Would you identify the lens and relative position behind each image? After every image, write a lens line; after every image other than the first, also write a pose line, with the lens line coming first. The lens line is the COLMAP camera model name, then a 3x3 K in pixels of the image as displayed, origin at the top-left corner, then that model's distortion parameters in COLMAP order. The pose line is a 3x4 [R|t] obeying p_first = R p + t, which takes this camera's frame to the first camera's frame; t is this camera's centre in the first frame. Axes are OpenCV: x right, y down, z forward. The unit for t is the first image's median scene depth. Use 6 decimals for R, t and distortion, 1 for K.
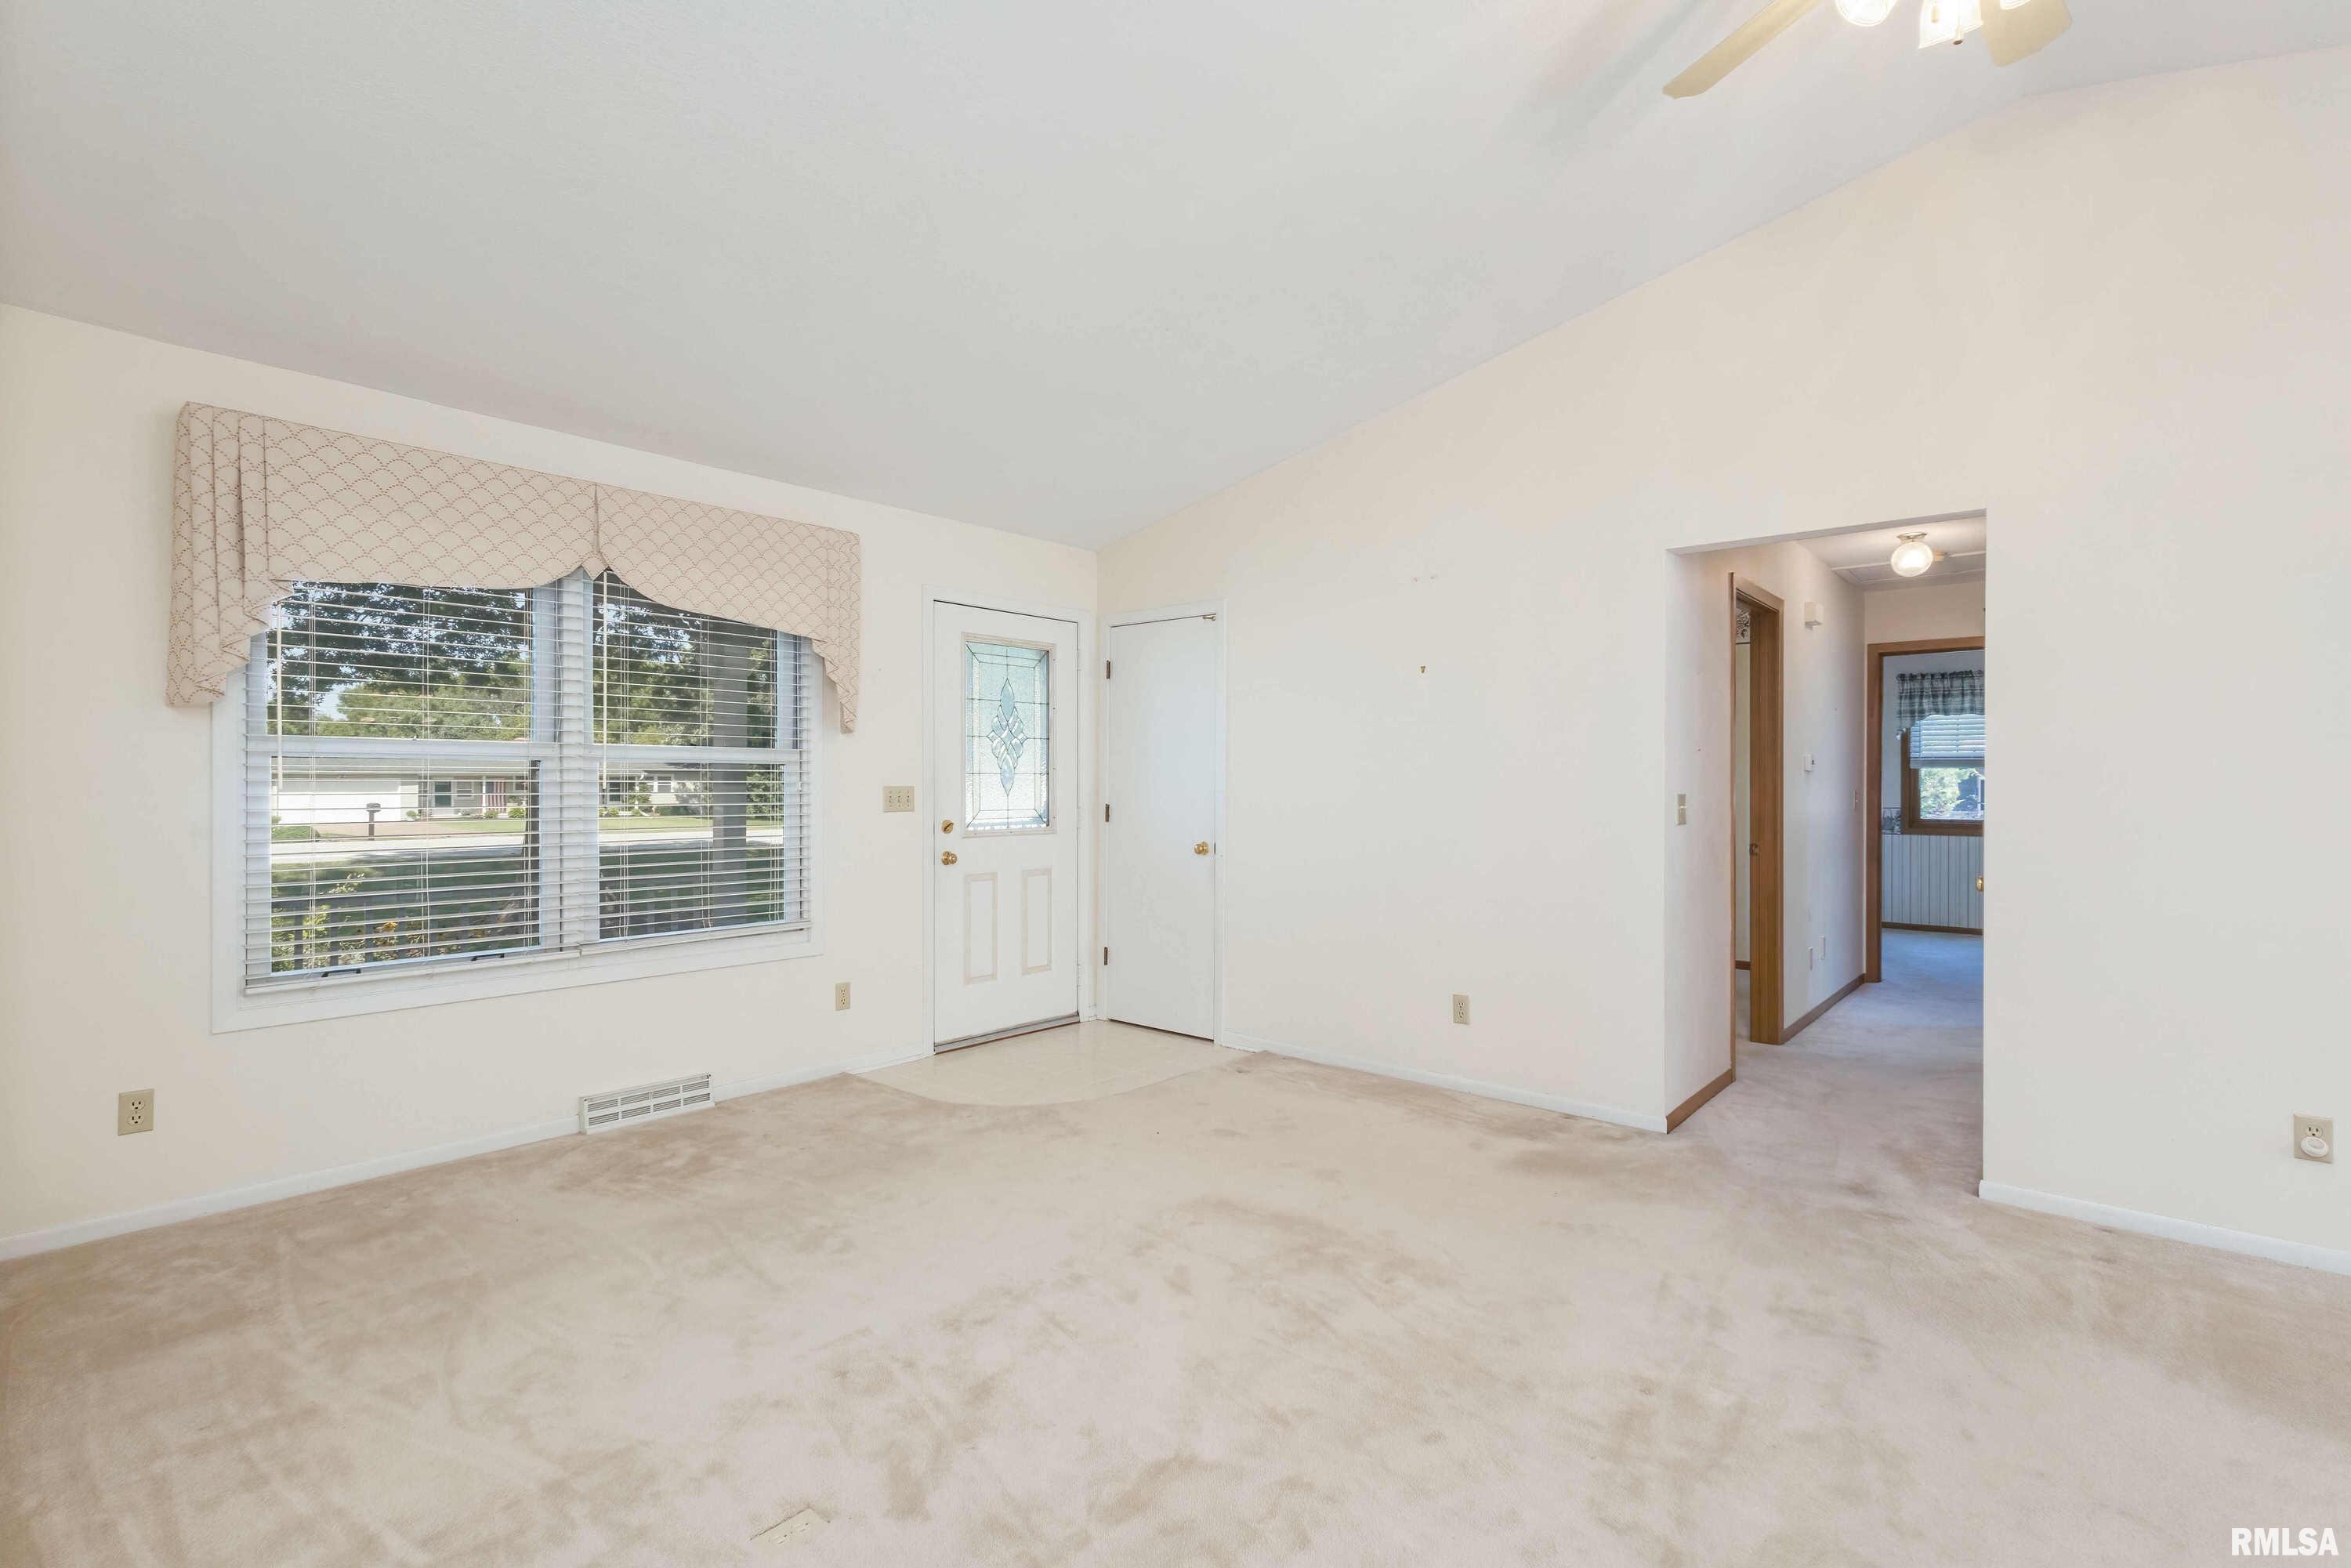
lens RADIAL K [[1114.2, 0, 1172.4], [0, 1114.2, 779.5], [0, 0, 1]] dist [-0.000273, 0.003755]
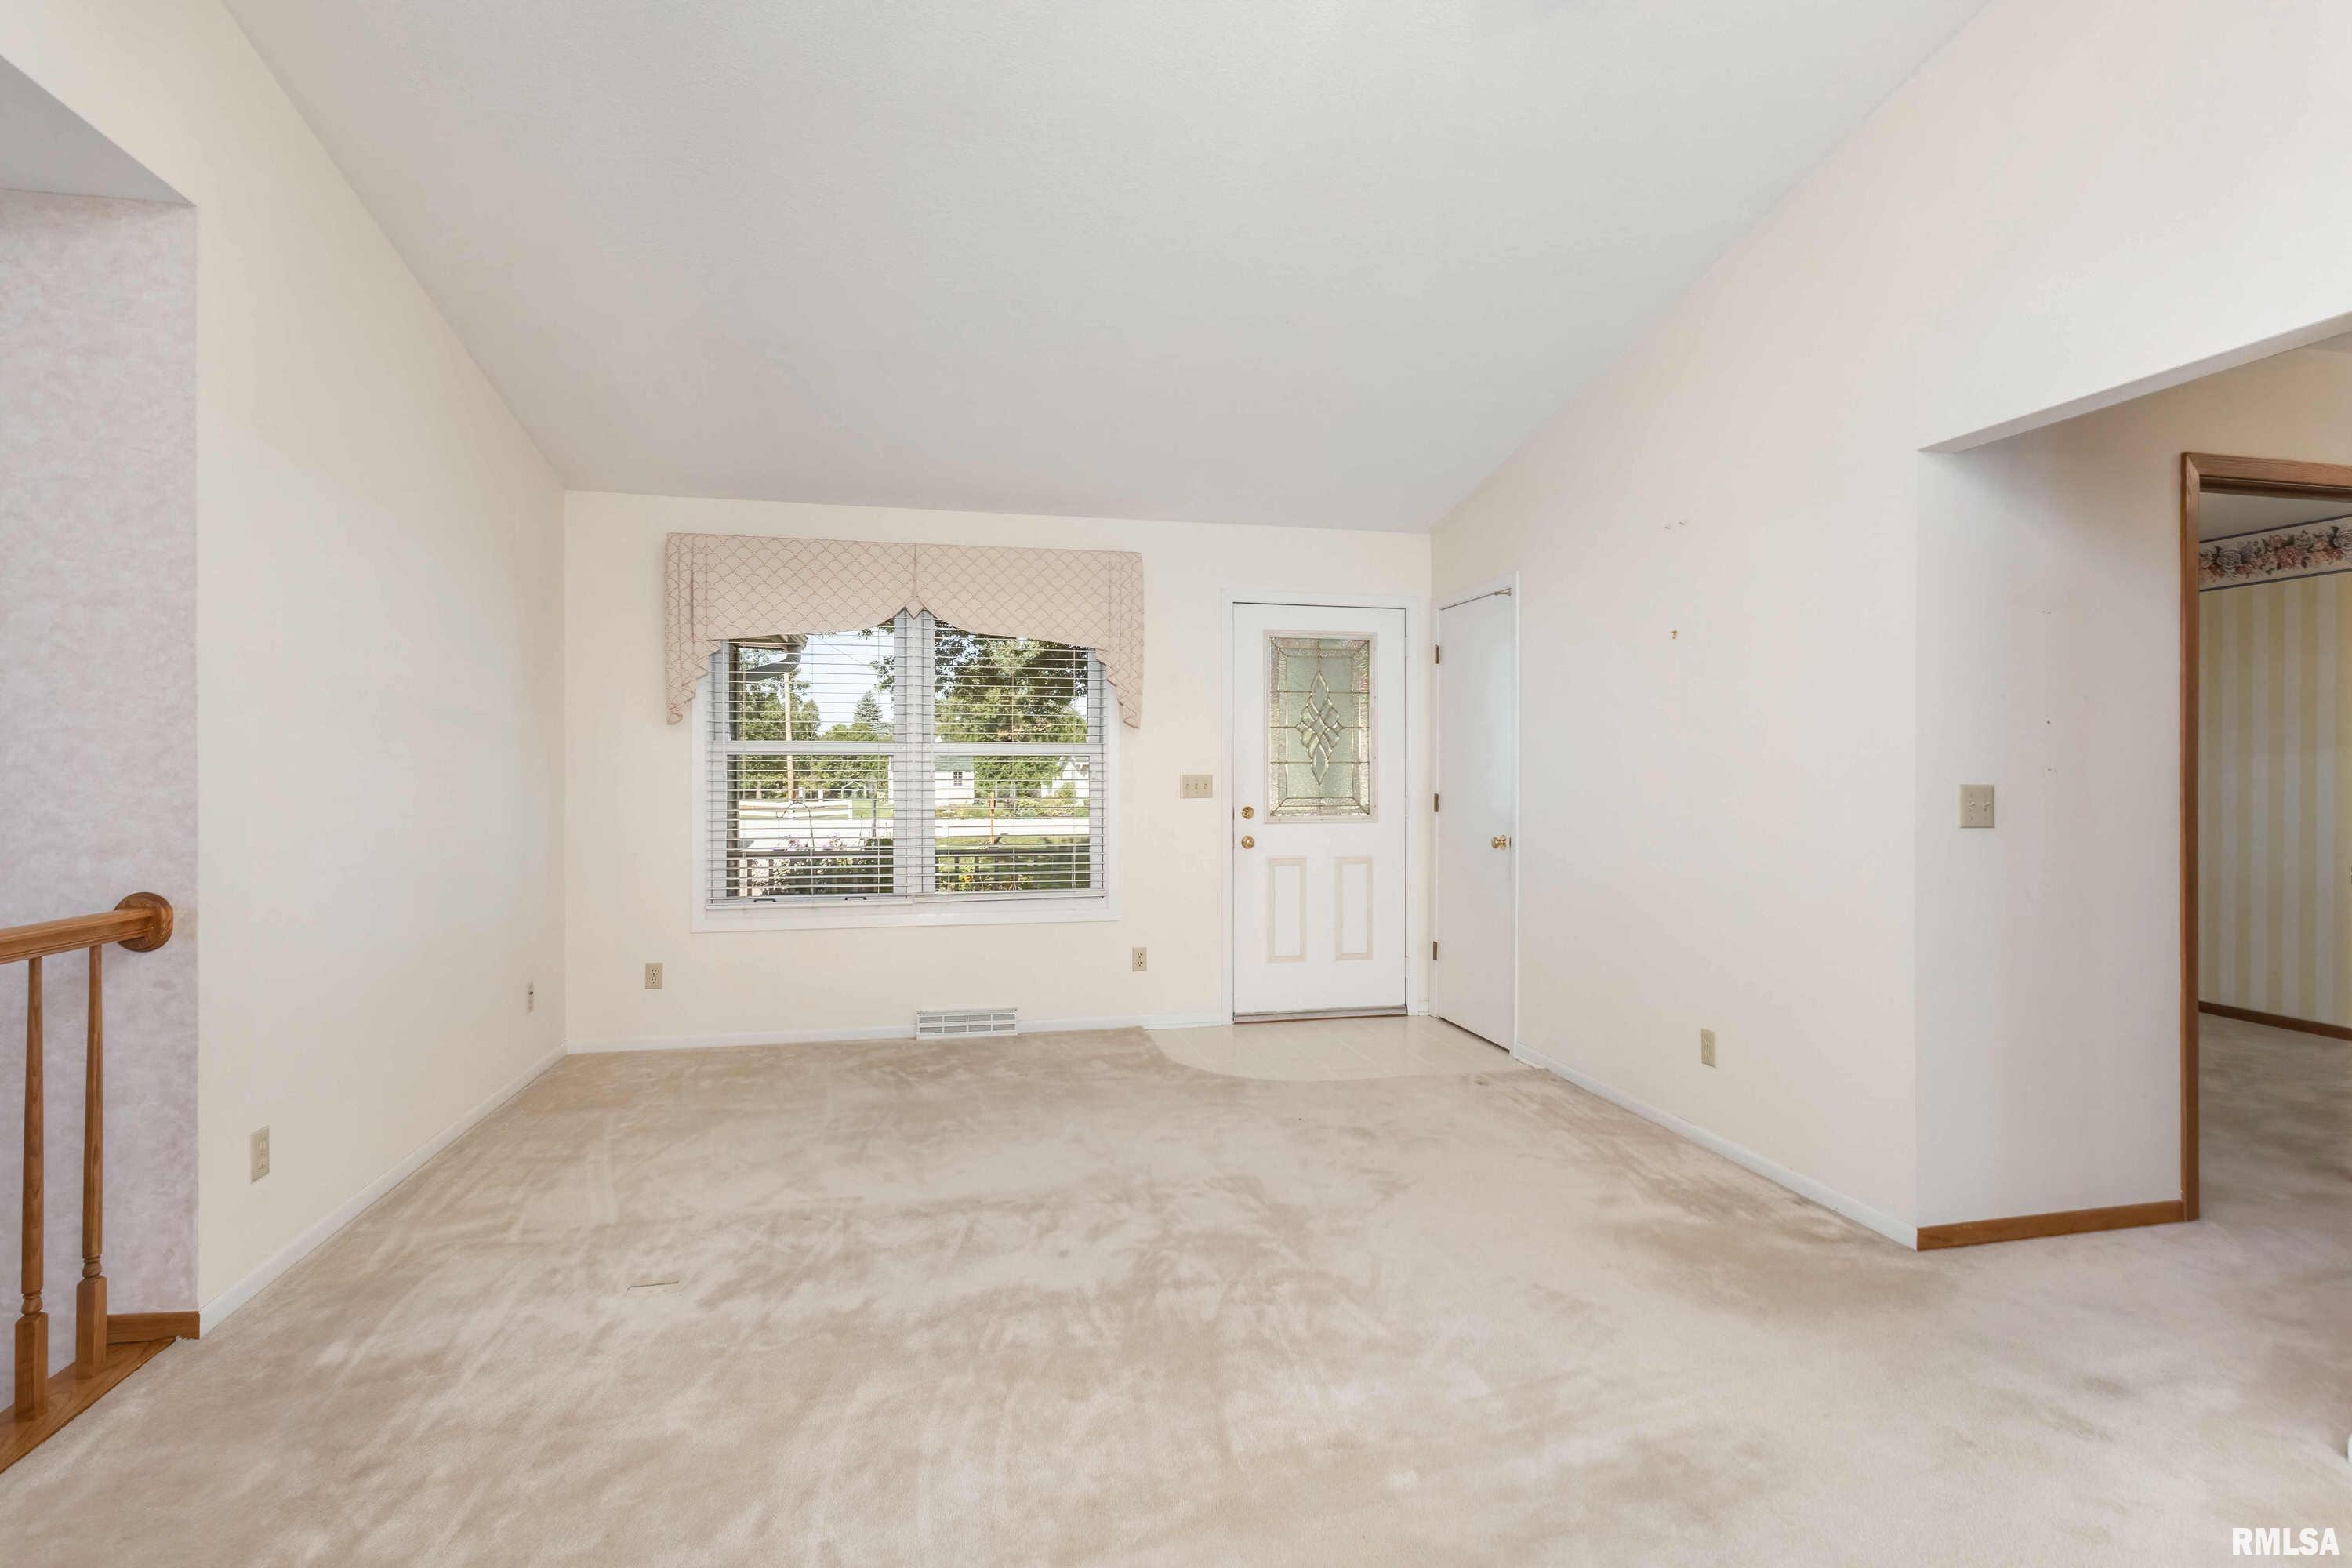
lens RADIAL K [[1114.7, 0, 1122.8], [0, 1114.7, 759.4], [0, 0, 1]] dist [-0.000273, 0.003755]
pose [[0.796739, -0.008192, -0.604269, 0.459482], [0.002814, 0.999948, -0.009846, 0.002004], [0.604318, 0.006145, 0.796720, 0.097864]]
